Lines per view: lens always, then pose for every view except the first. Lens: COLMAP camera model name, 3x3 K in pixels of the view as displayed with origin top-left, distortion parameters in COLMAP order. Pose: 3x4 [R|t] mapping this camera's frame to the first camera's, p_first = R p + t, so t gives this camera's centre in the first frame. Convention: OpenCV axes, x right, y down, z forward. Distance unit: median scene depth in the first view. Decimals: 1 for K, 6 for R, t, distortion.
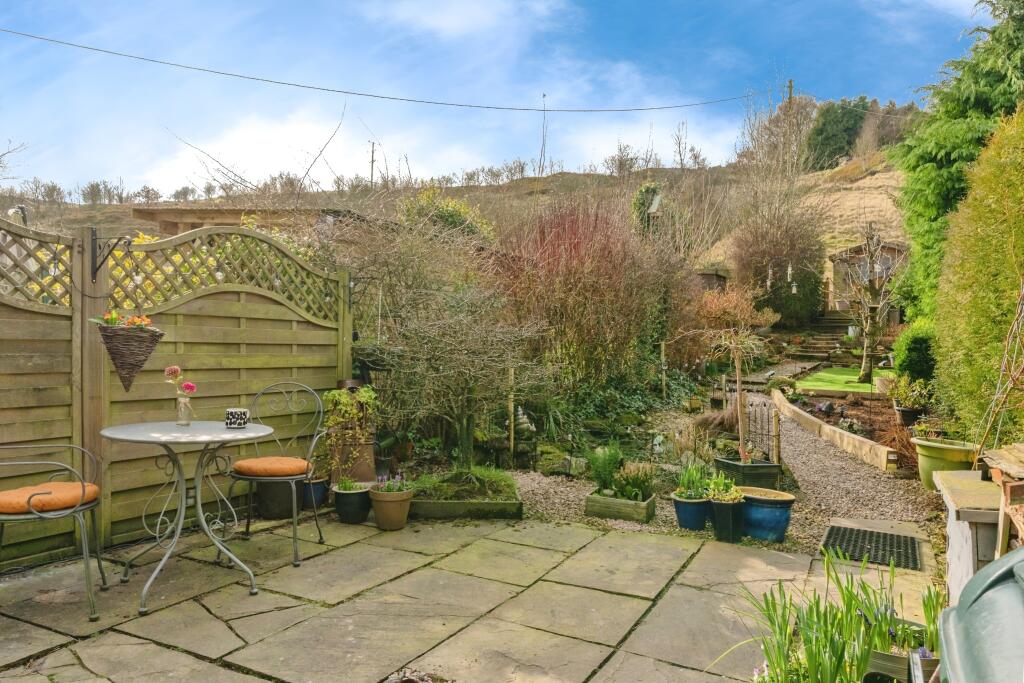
lens RADIAL K [[673.0, 0, 492.3], [0, 673.0, 376.9], [0, 0, 1]] dist [-0.020735, 0.004315]
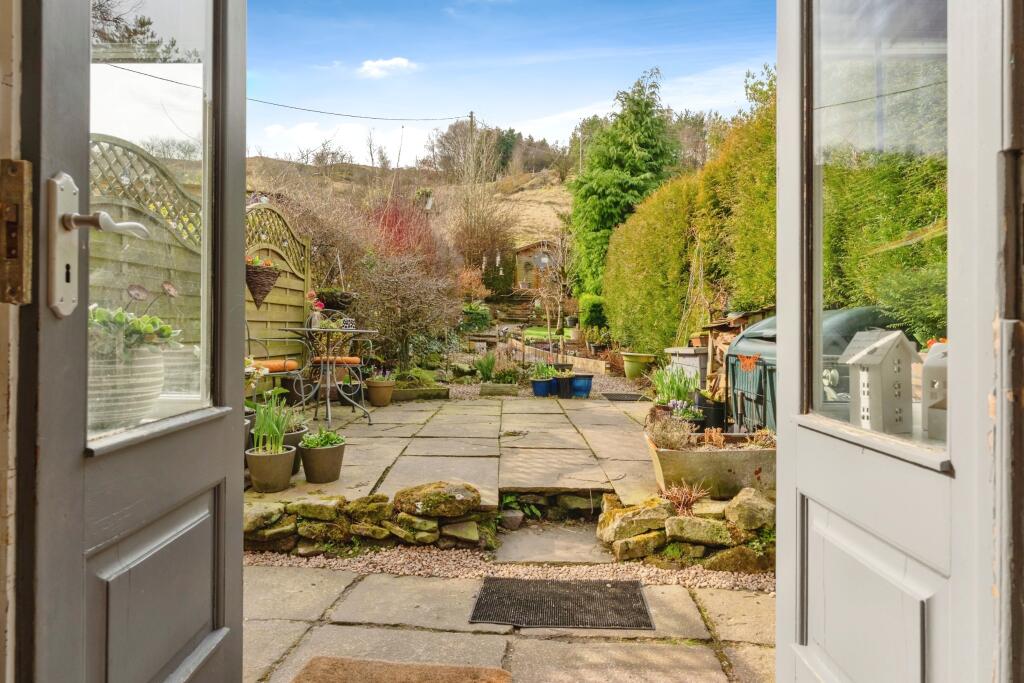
lens RADIAL K [[614.4, 0, 499.5], [0, 614.4, 327.5], [0, 0, 1]] dist [-0.009679, -0.000605]
pose [[0.877740, 0.000927, 0.479136, -0.229846], [0.017387, 0.999278, -0.033785, 0.037140], [-0.478821, 0.037985, 0.877090, -0.152638]]
